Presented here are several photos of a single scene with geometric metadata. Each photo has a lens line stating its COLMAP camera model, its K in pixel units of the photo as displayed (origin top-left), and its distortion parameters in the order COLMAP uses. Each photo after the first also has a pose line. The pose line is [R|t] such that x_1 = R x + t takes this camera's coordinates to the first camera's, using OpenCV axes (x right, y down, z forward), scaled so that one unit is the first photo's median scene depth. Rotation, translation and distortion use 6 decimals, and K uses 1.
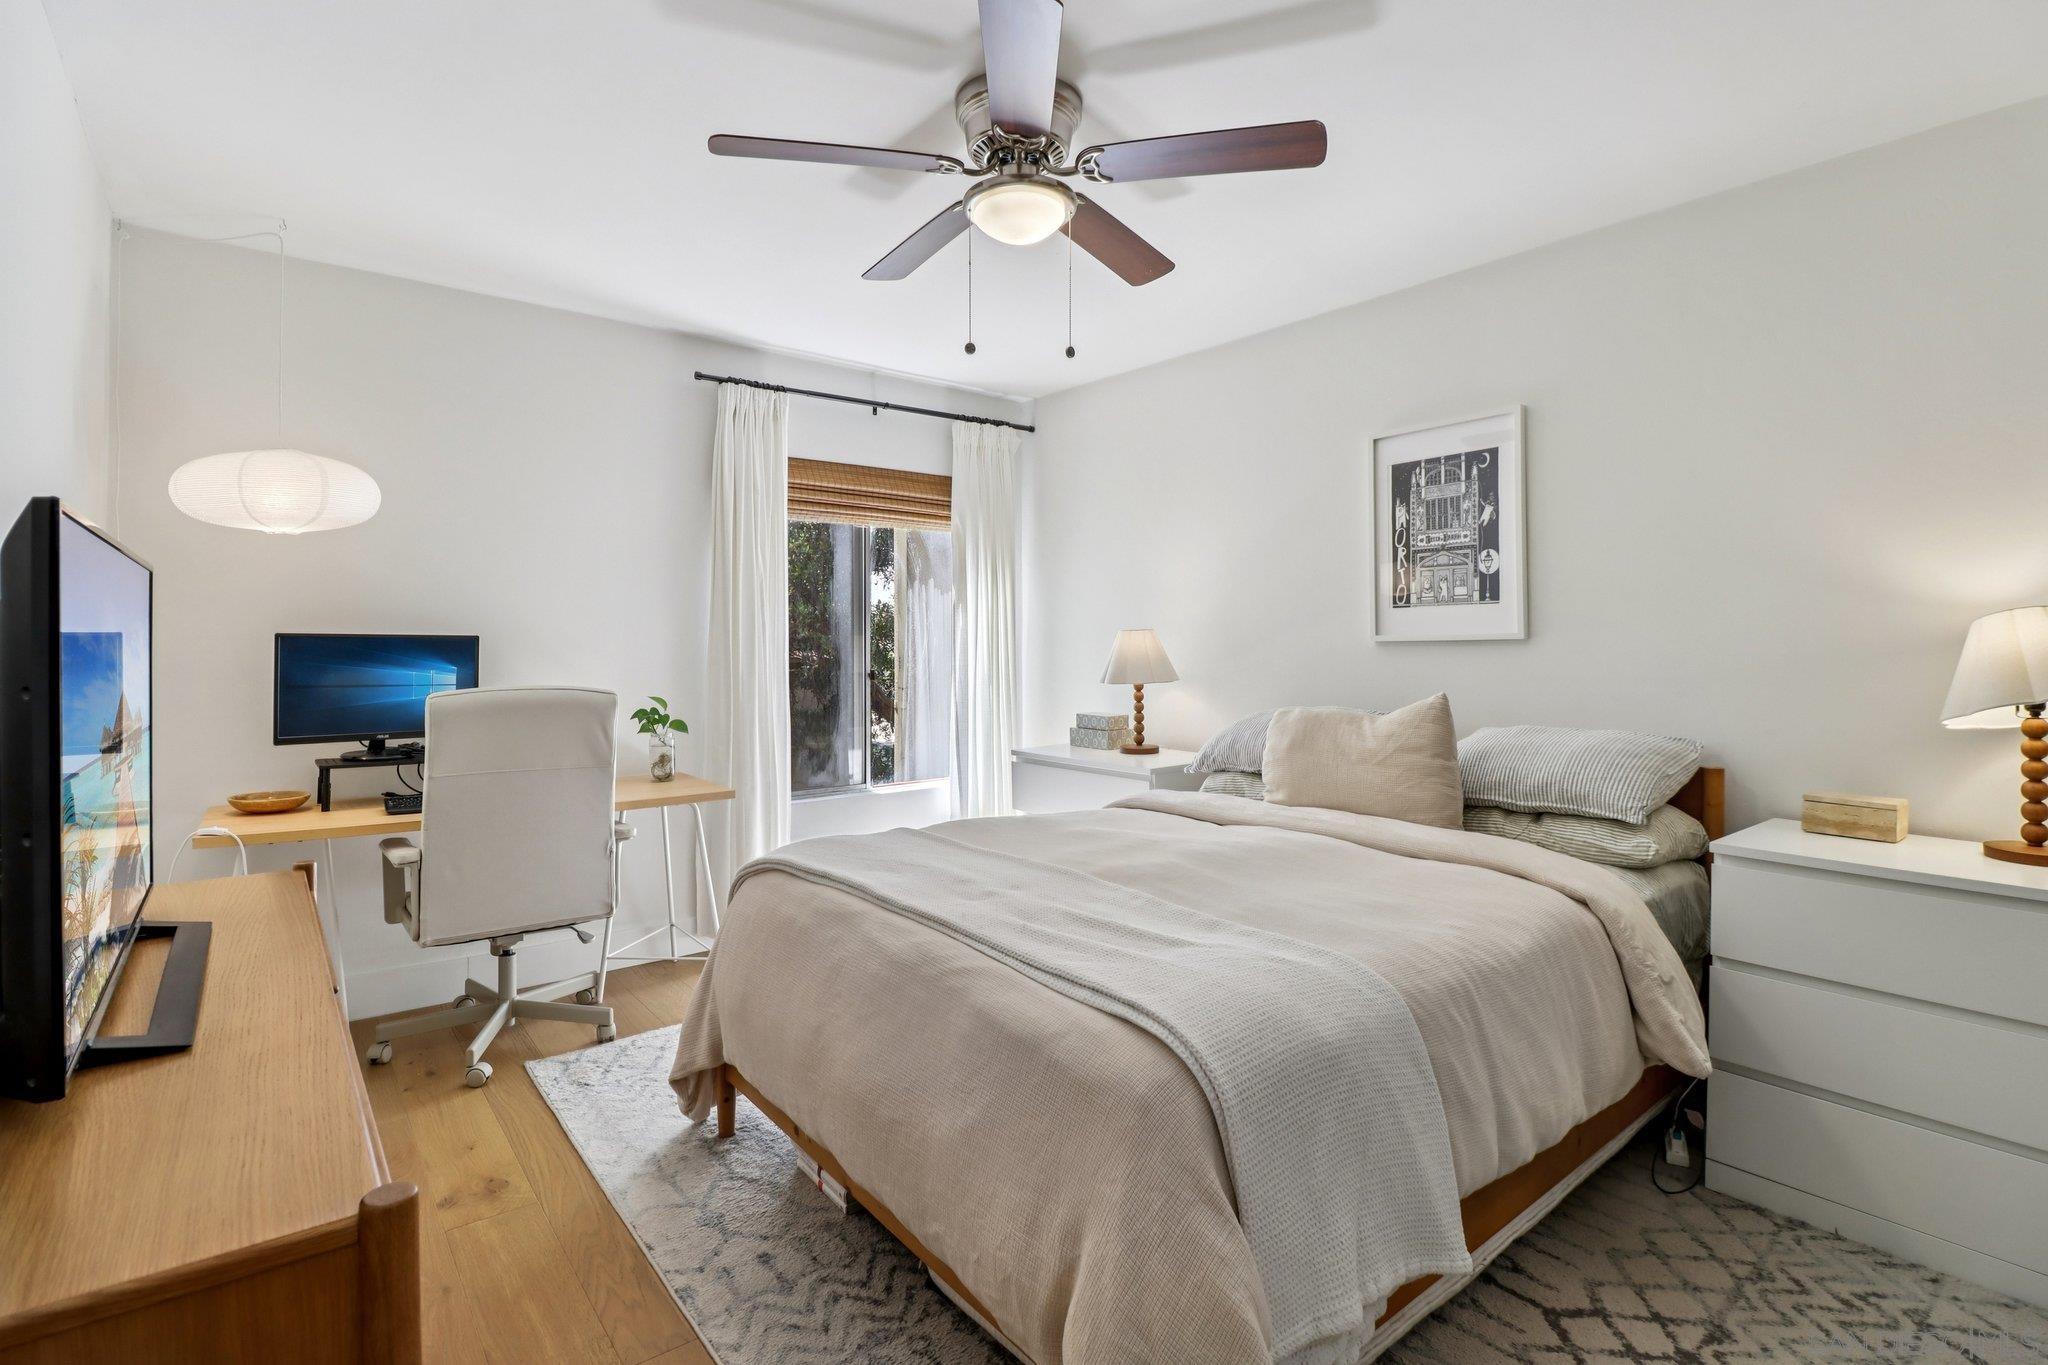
lens RADIAL K [[962.9, 0, 1043.9], [0, 962.9, 639.1], [0, 0, 1]] dist [-0.002165, -0.009317]
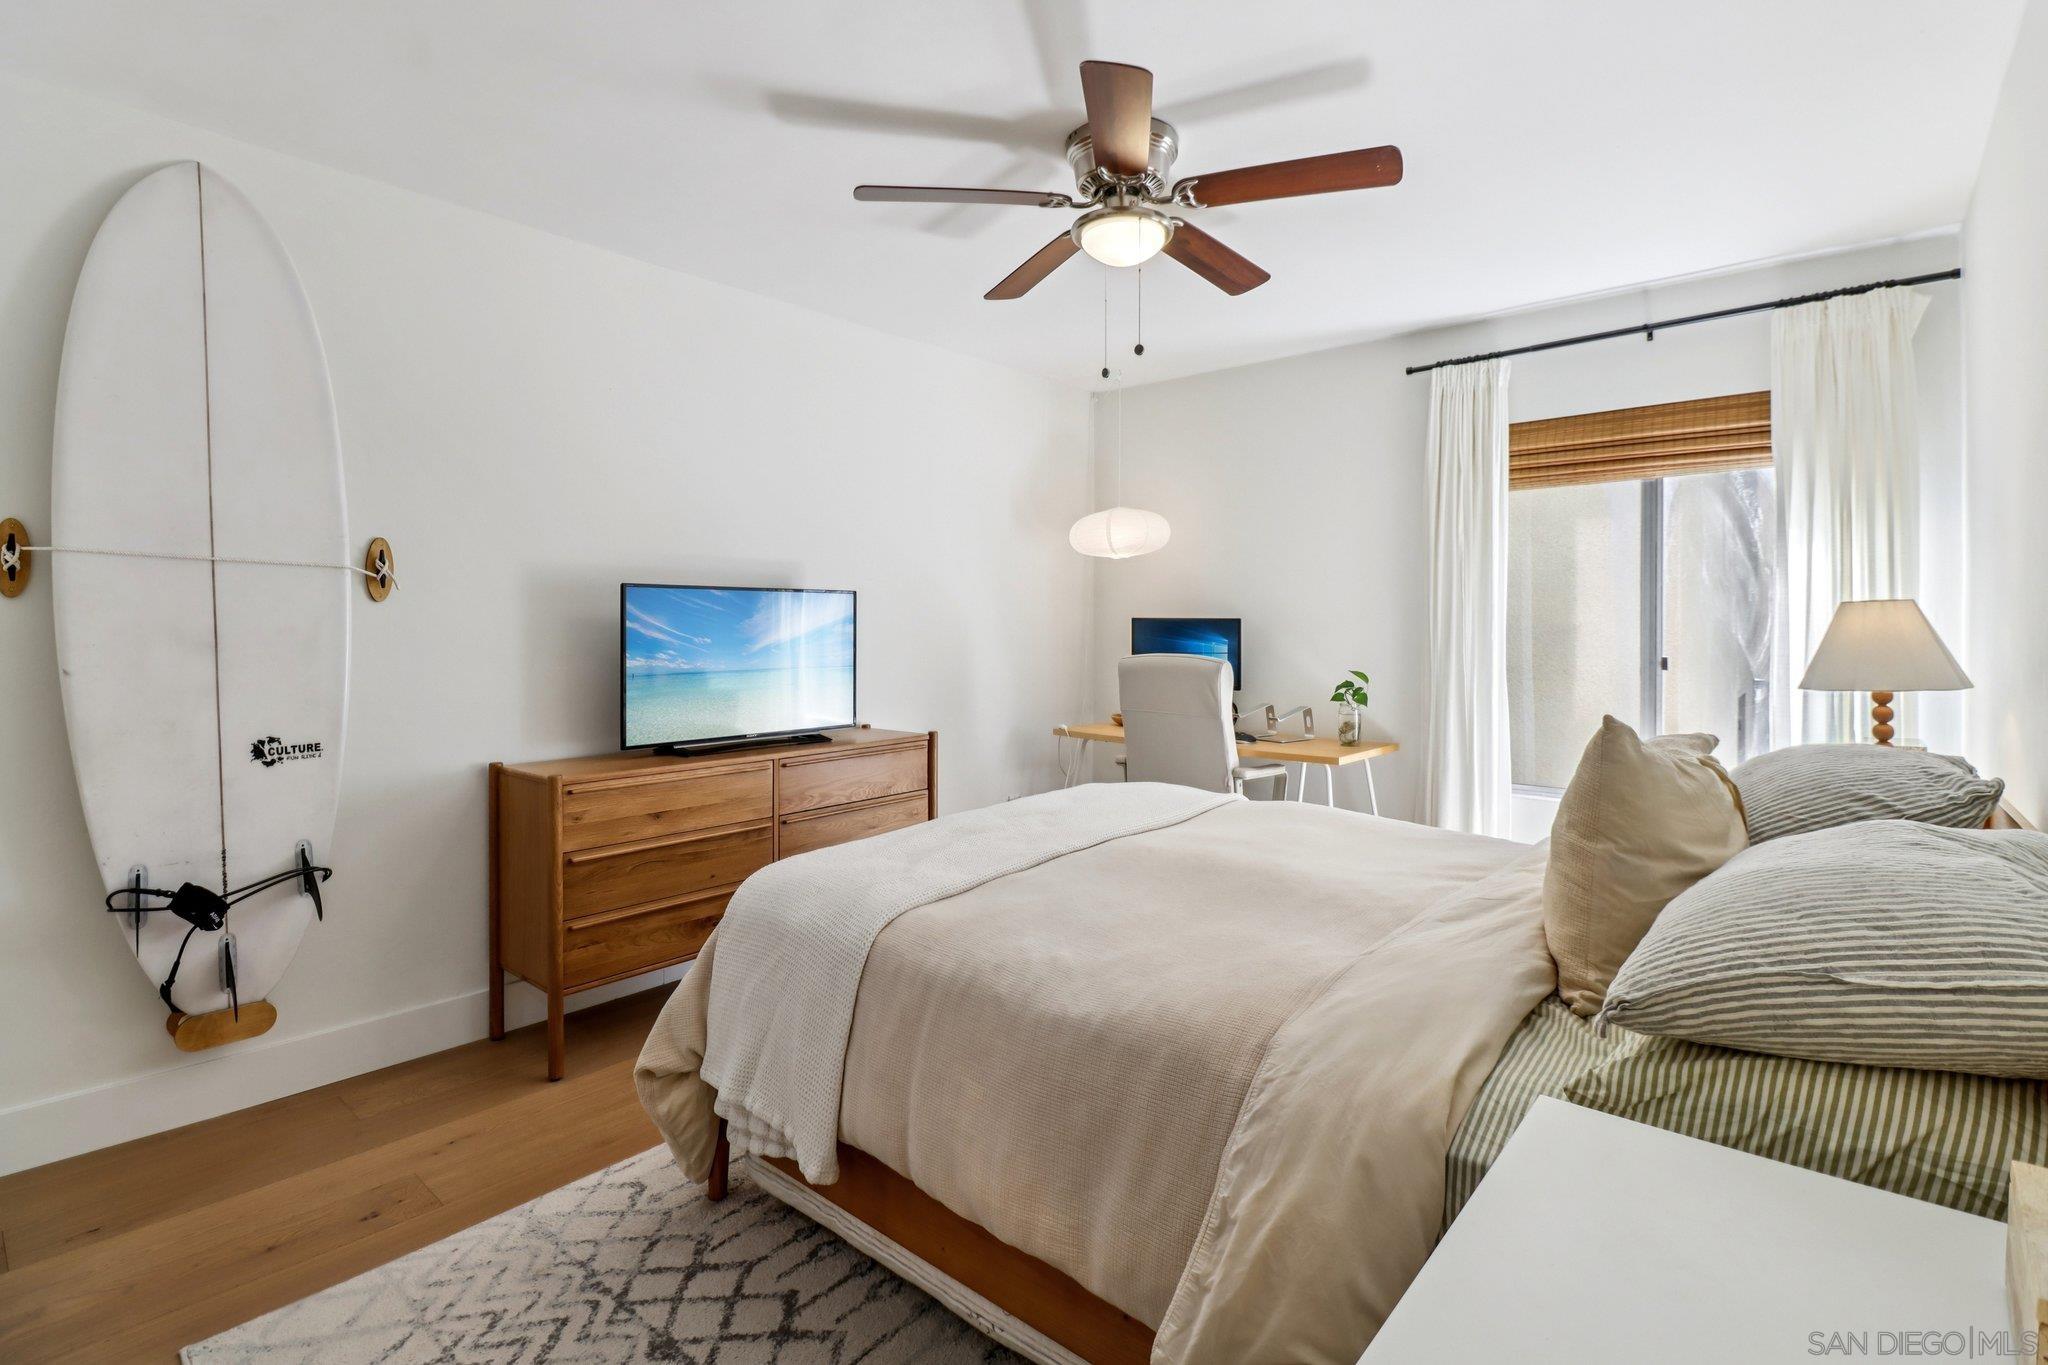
lens RADIAL K [[962.9, 0, 1028.0], [0, 962.9, 621.9], [0, 0, 1]] dist [-0.002165, -0.009317]
pose [[0.176436, -0.002981, -0.984308, 0.732154], [0.003314, 0.999992, -0.002434, 0.004072], [0.984307, -0.002832, 0.176444, 0.482590]]
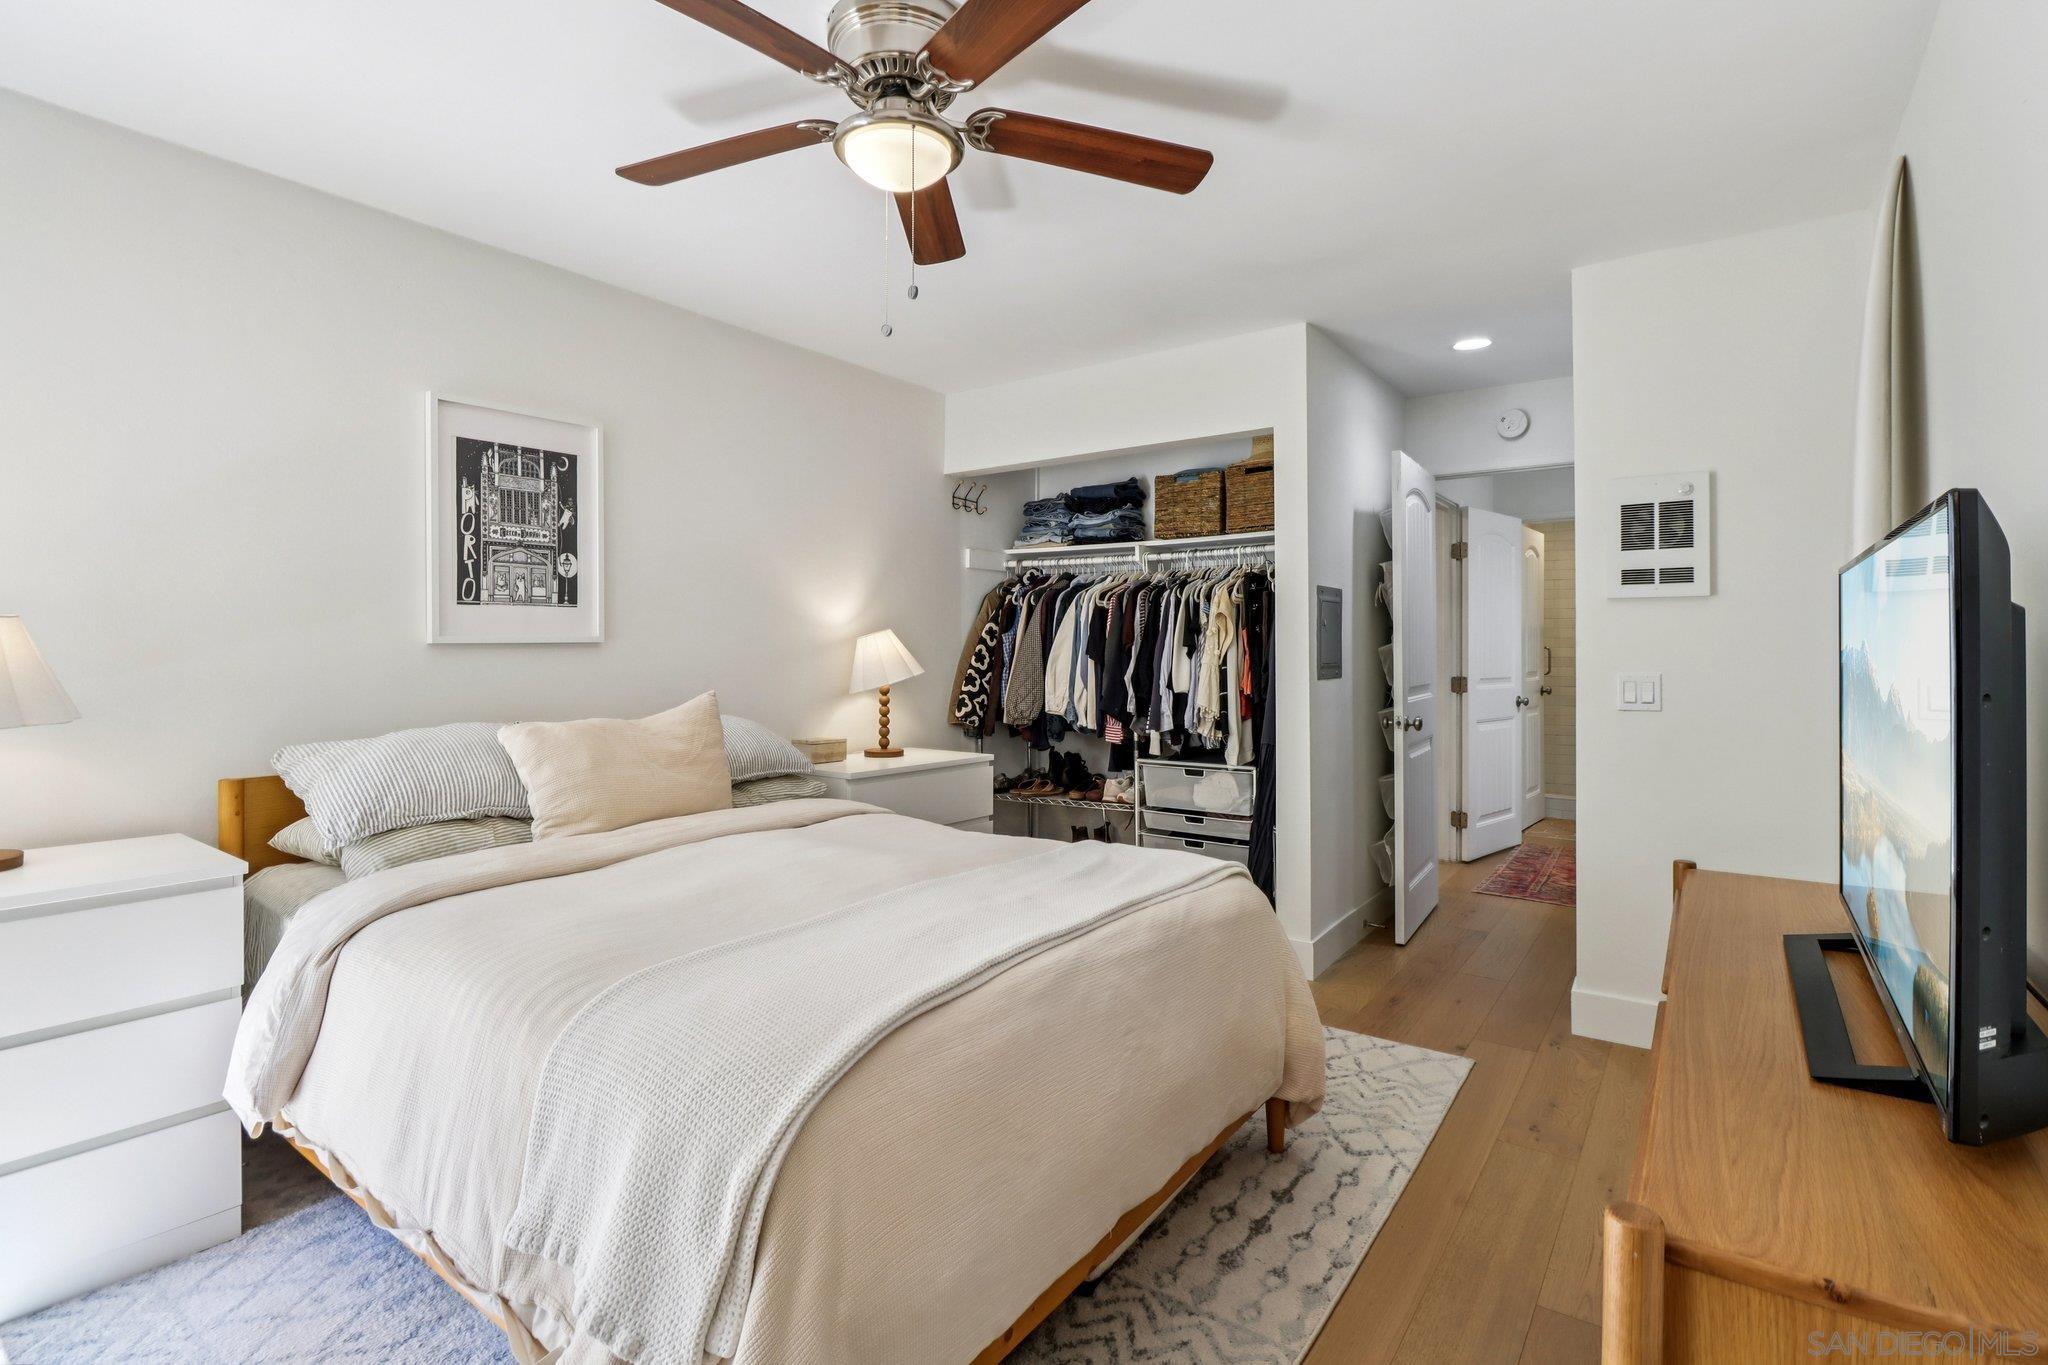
lens RADIAL K [[962.9, 0, 1030.8], [0, 962.9, 631.1], [0, 0, 1]] dist [-0.002165, -0.009317]
pose [[-0.258403, 0.012955, 0.965950, -0.627681], [-0.007779, 0.999850, -0.015490, 0.000657], [-0.966006, -0.011517, -0.258264, 0.772396]]
